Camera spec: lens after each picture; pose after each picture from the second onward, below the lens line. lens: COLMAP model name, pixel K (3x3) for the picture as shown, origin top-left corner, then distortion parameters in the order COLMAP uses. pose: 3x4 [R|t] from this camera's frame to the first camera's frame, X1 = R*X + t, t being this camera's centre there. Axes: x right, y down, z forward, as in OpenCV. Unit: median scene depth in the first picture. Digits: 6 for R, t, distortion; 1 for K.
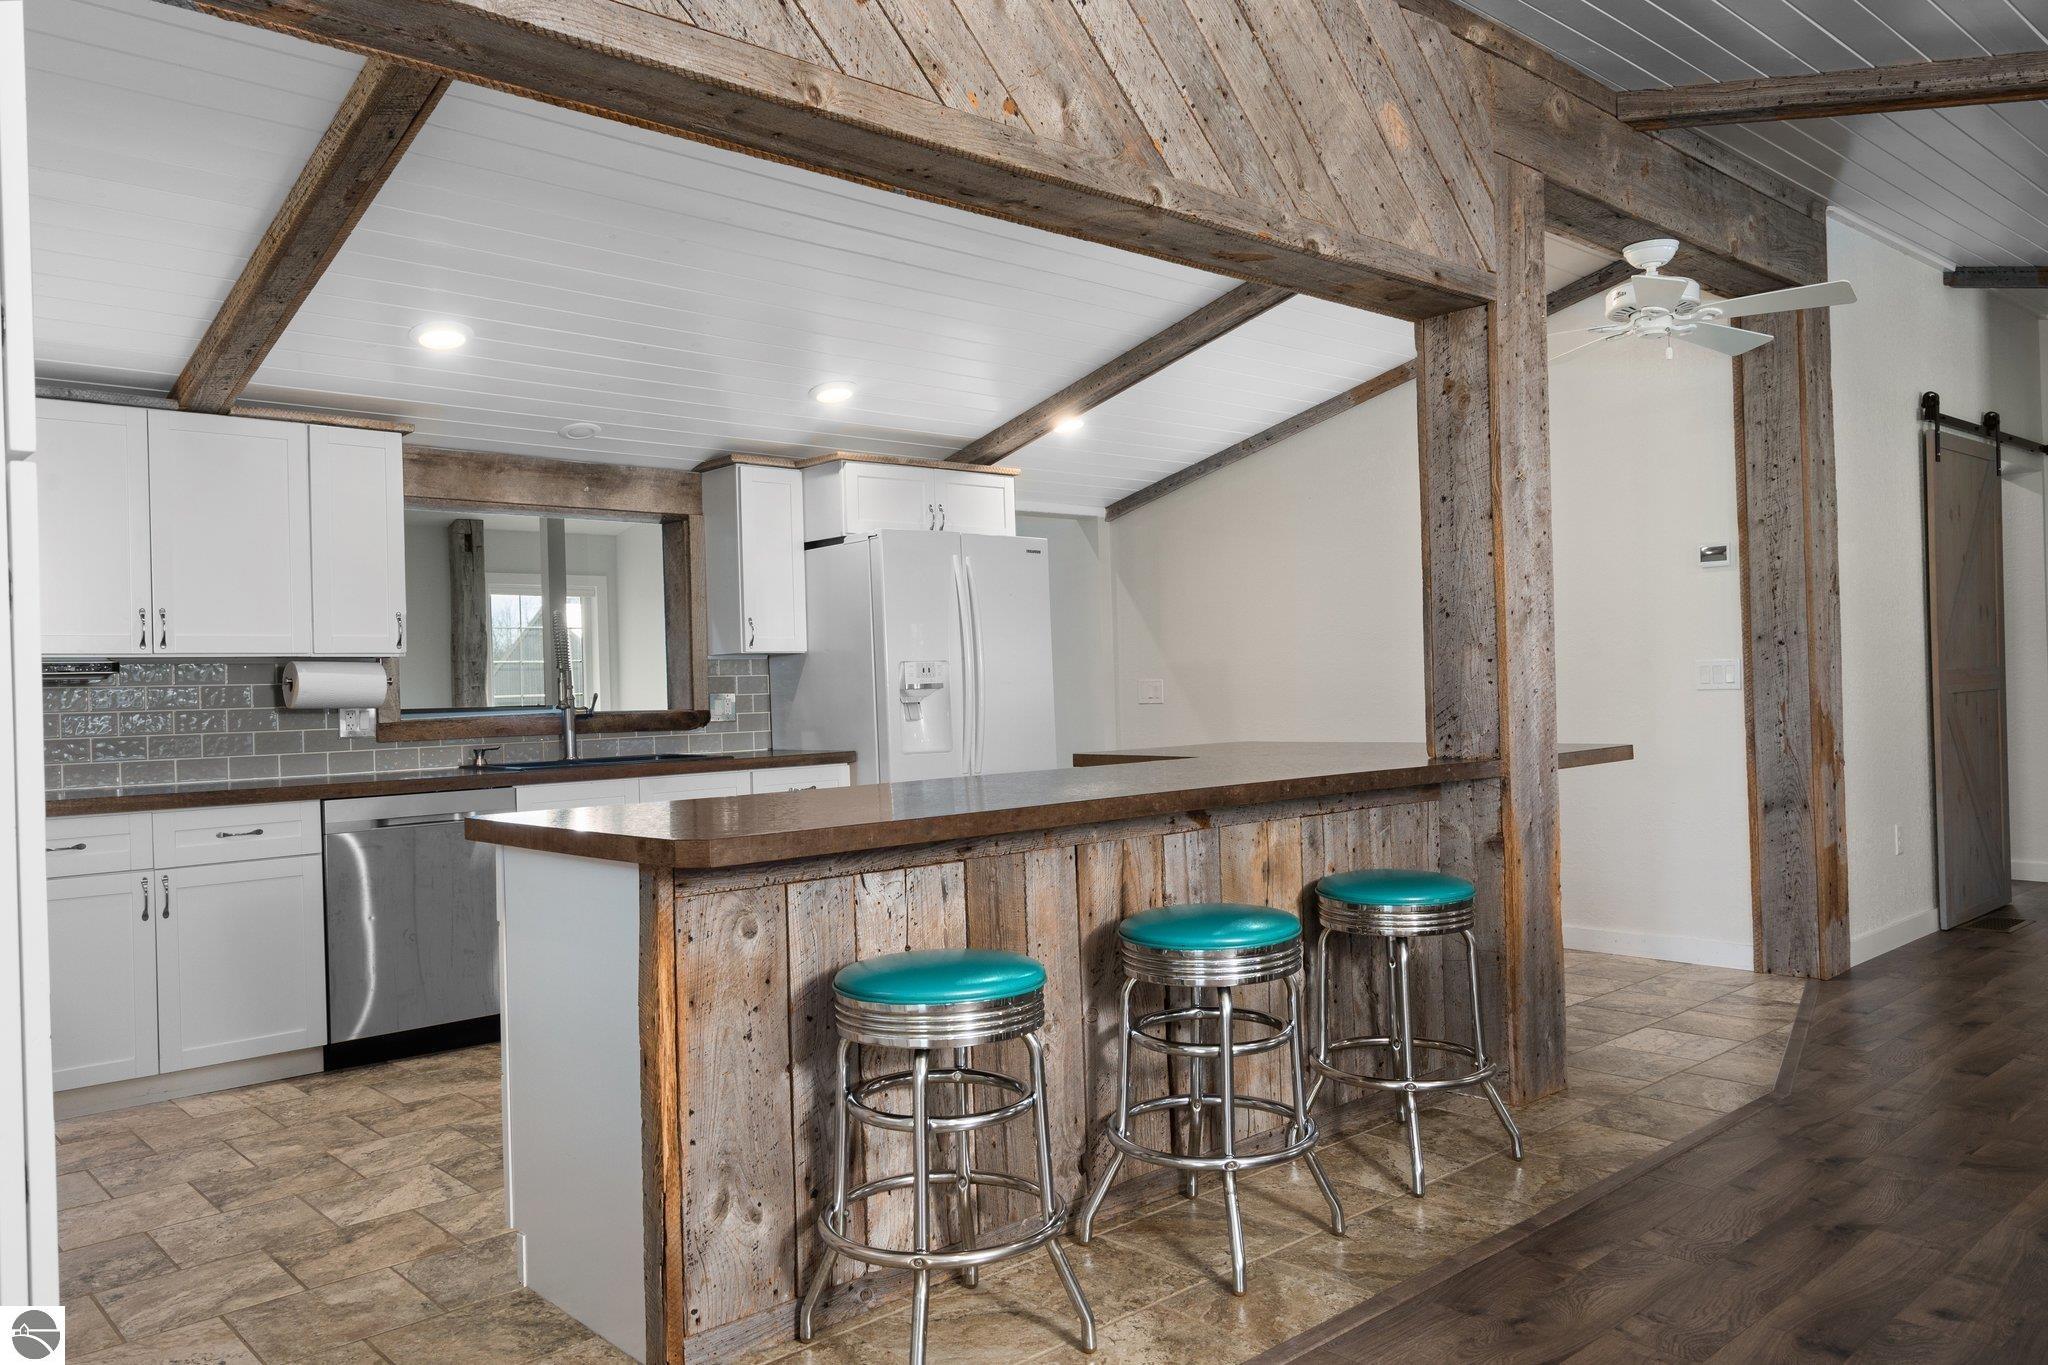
lens RADIAL K [[1460.9, 0, 1011.8], [0, 1460.9, 681.8], [0, 0, 1]] dist [0.007416, -0.003794]
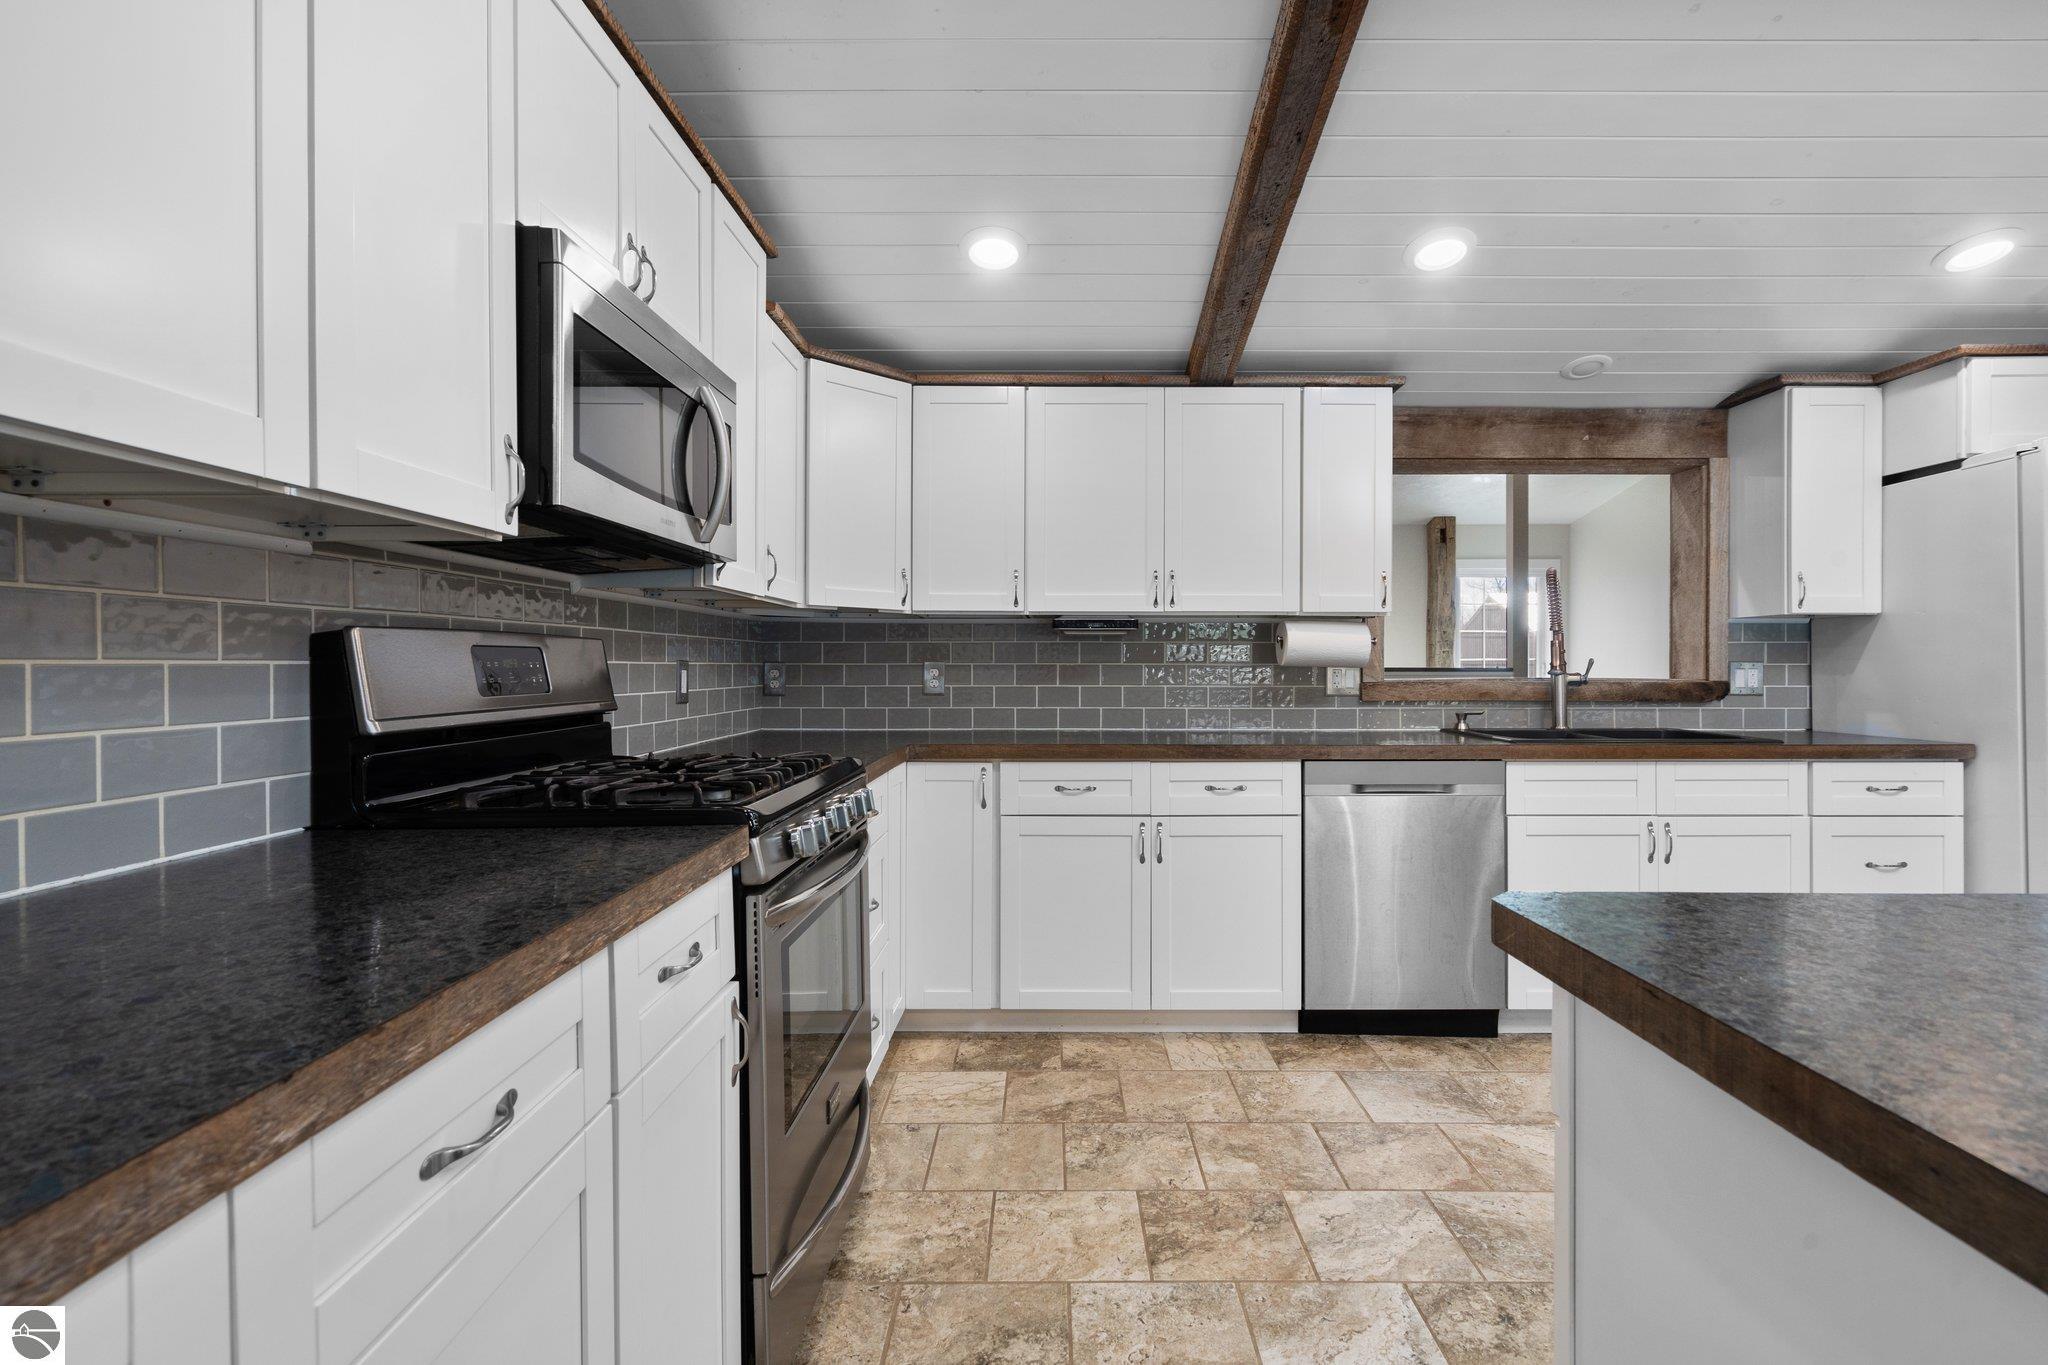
lens RADIAL K [[959.2, 0, 1057.7], [0, 959.2, 665.6], [0, 0, 1]] dist [0.000601, 0.001866]
pose [[0.746426, 0.030155, -0.664785, -0.150457], [-0.018618, 0.999528, 0.024434, 0.004232], [0.665208, -0.005861, 0.746635, 0.367072]]
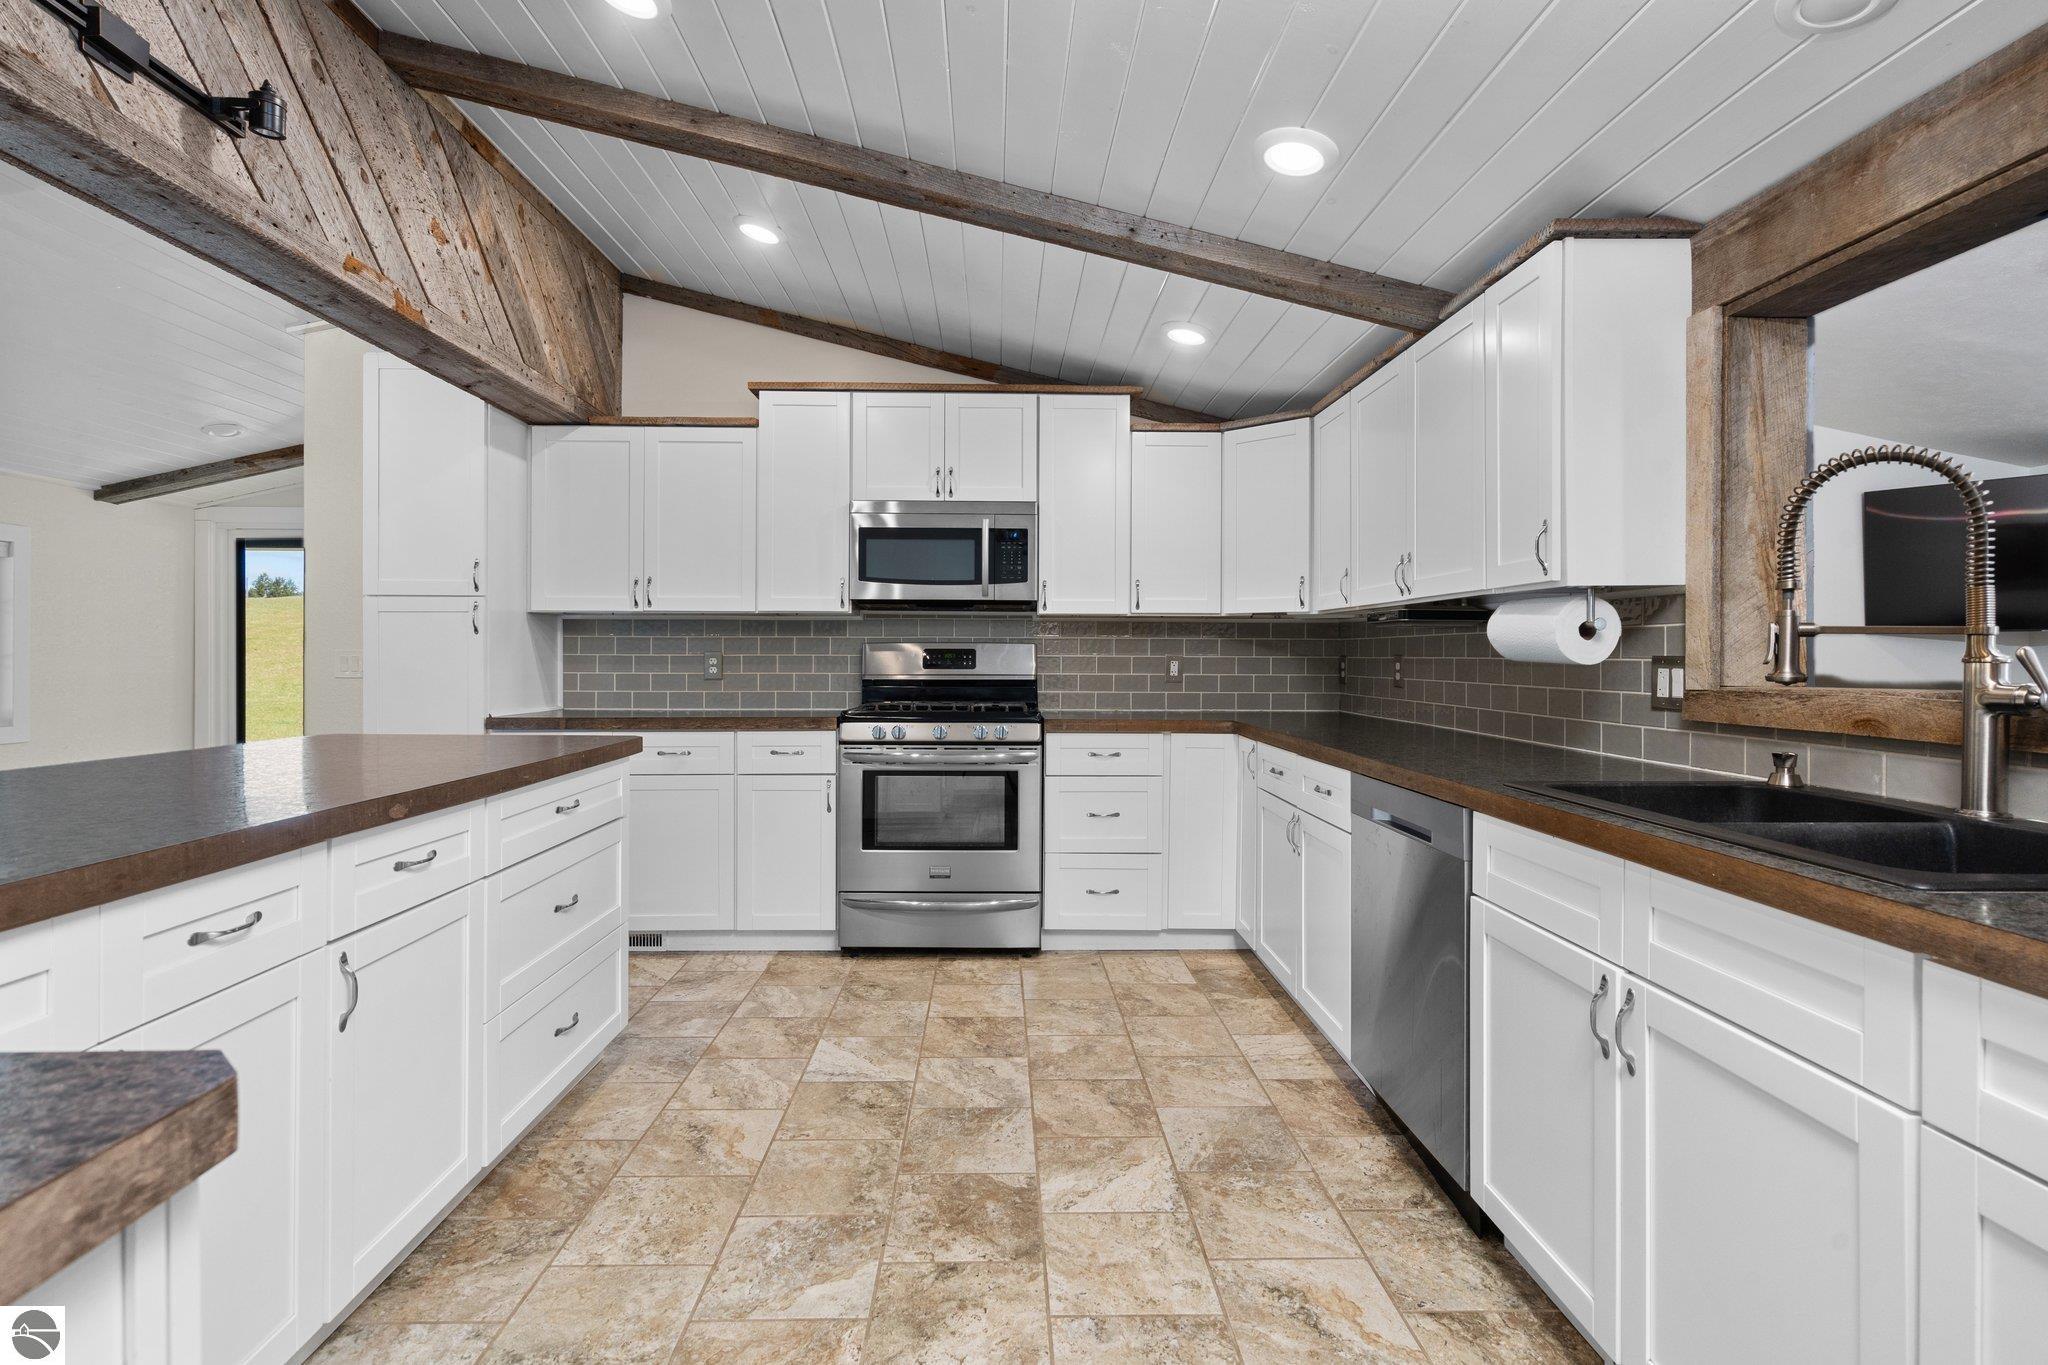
lens RADIAL K [[959.2, 0, 1015.3], [0, 959.2, 661.5], [0, 0, 1]] dist [0.000601, 0.001866]
pose [[-0.645524, 0.030379, -0.763135, 0.063536], [0.018567, 0.999538, 0.024084, 0.000823], [0.763514, 0.001378, -0.645790, 1.073783]]
